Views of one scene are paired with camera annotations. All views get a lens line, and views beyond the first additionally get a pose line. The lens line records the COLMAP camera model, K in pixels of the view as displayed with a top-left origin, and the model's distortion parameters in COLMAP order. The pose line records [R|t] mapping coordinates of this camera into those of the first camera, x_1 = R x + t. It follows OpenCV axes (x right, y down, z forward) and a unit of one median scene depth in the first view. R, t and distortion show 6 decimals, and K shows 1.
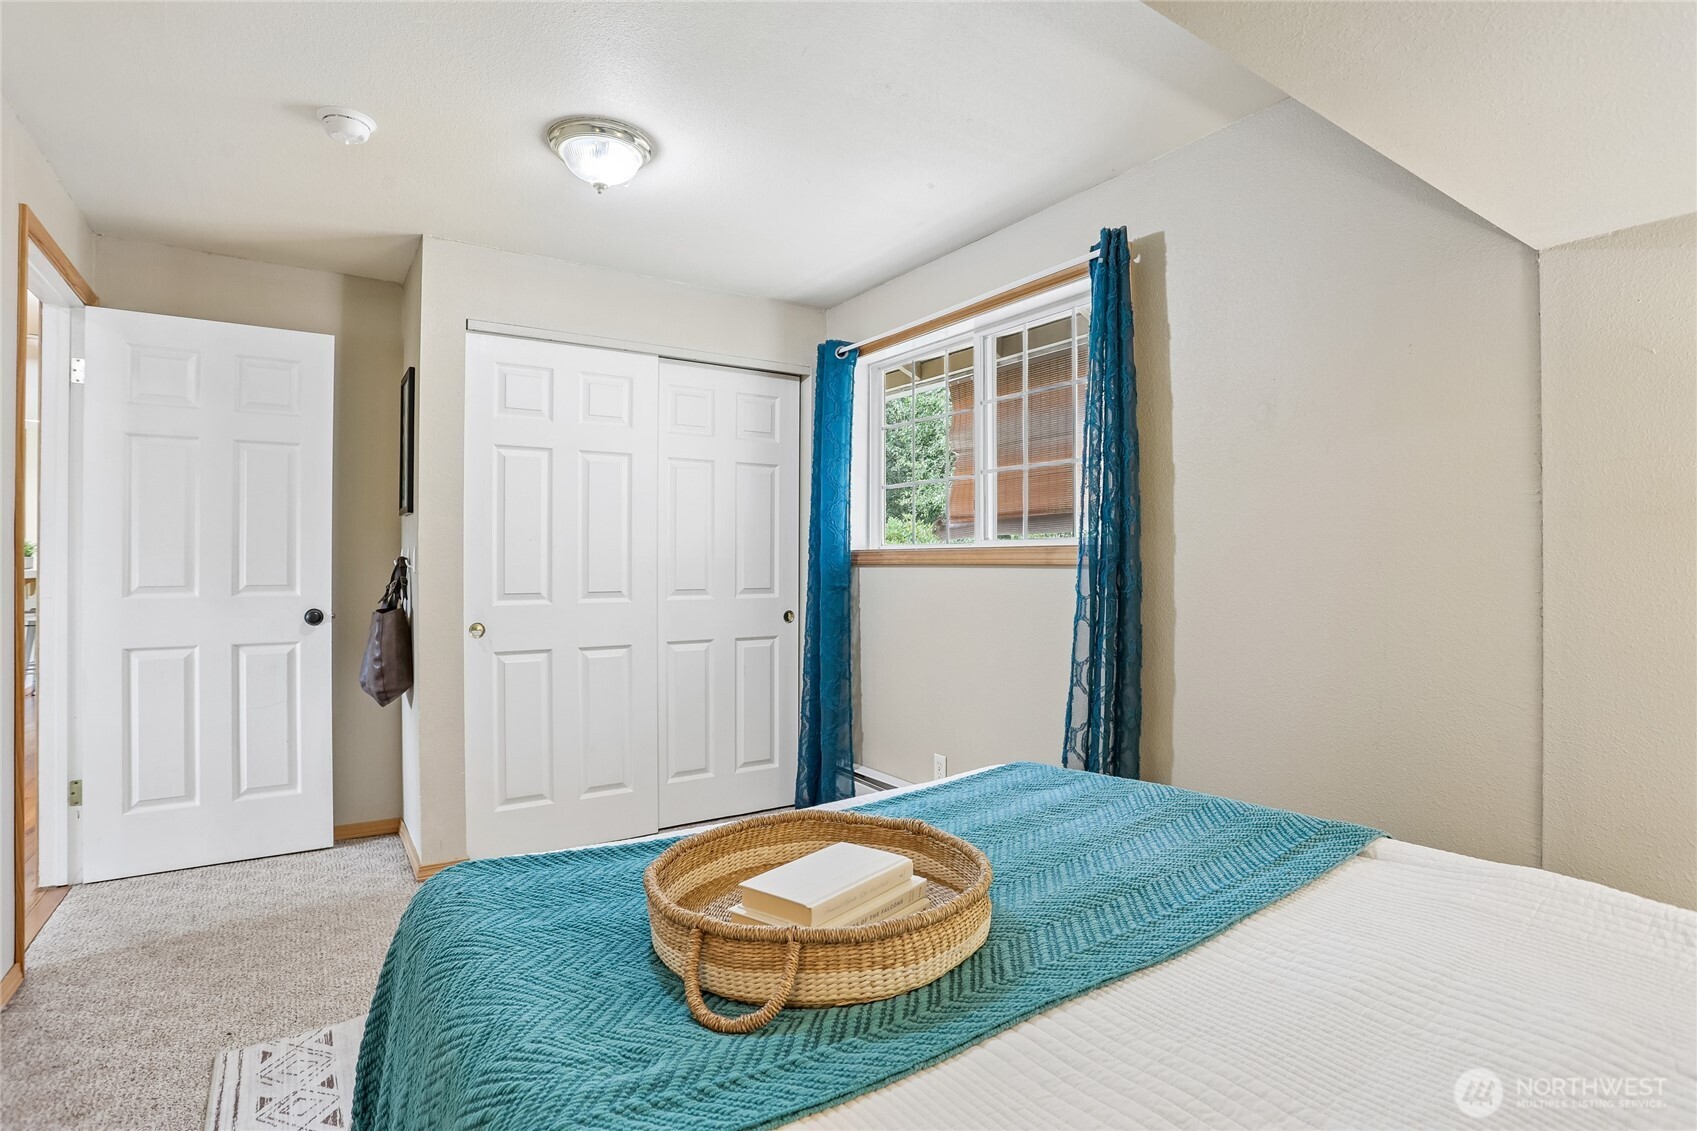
lens RADIAL K [[829.9, 0, 846.0], [0, 829.9, 554.8], [0, 0, 1]] dist [-0.075369, 0.032304]
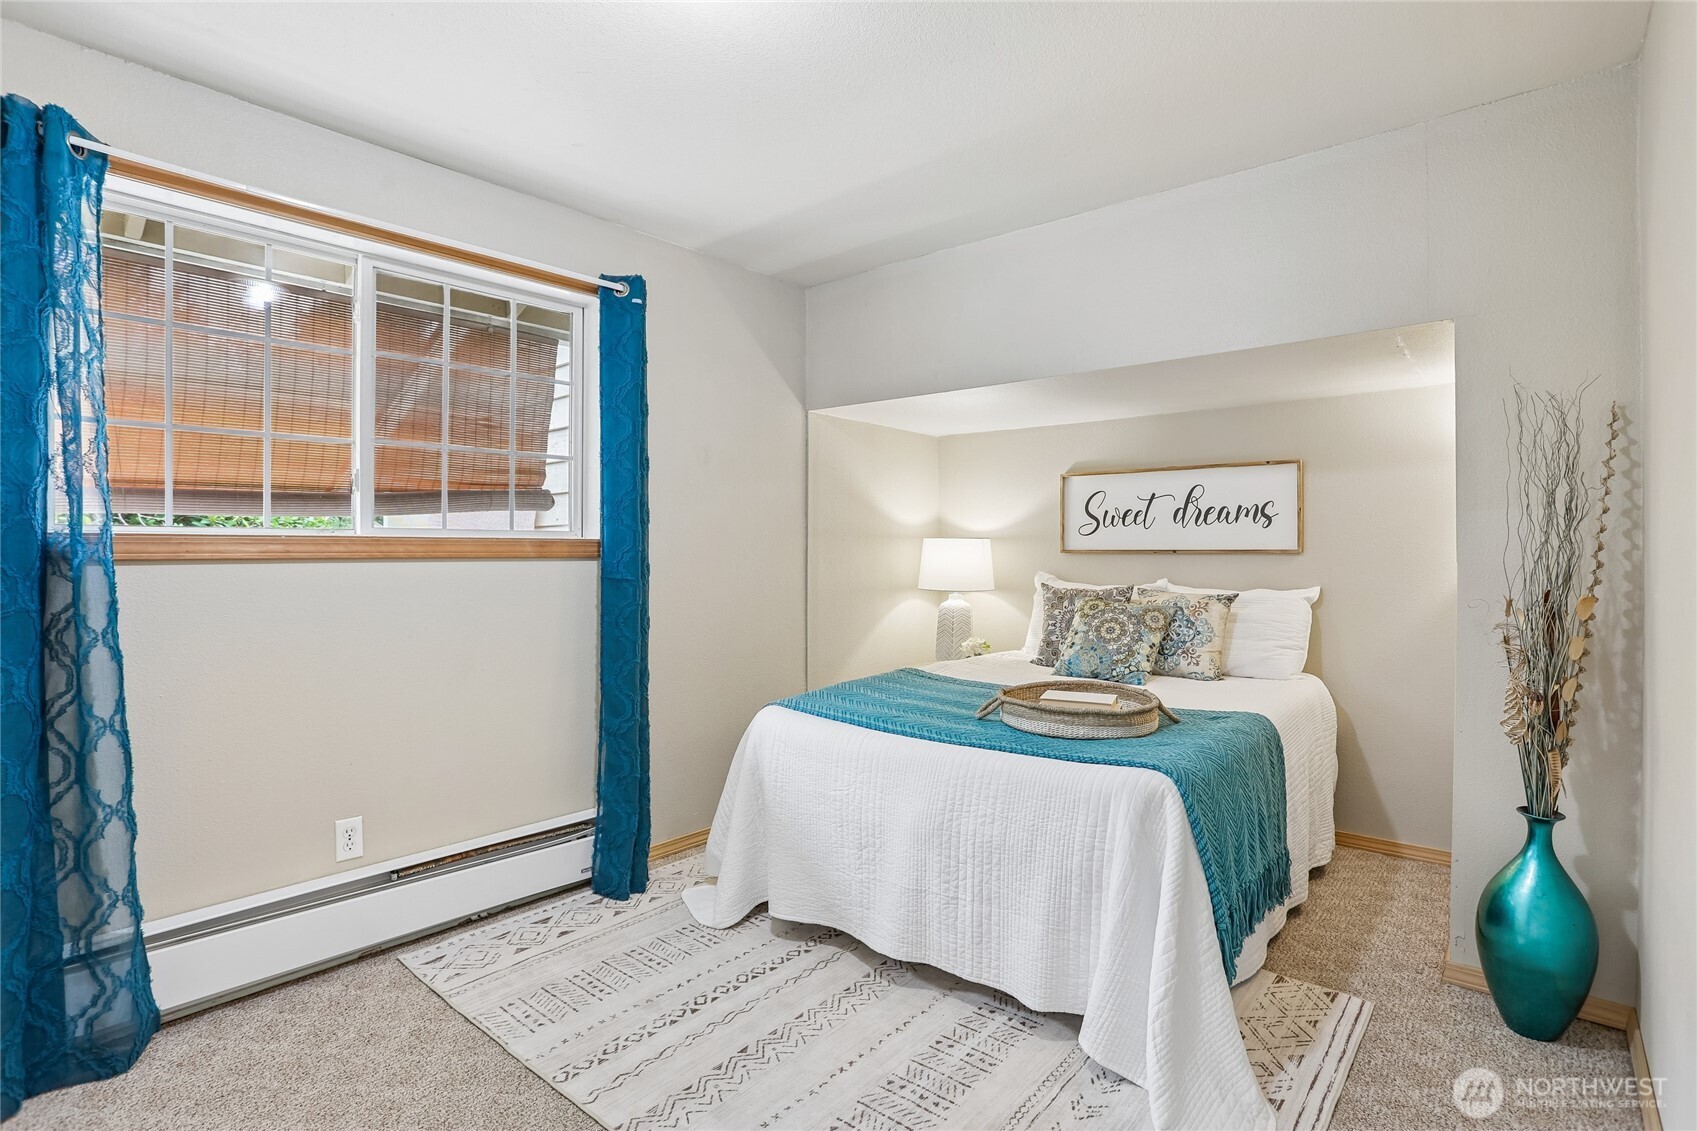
lens RADIAL K [[829.9, 0, 846.0], [0, 829.9, 554.8], [0, 0, 1]] dist [-0.075369, 0.032304]
pose [[-0.259922, -0.004814, 0.965618, -0.653570], [-0.010168, 0.999946, 0.002248, 0.002366], [-0.965576, -0.009234, -0.259957, 0.718746]]
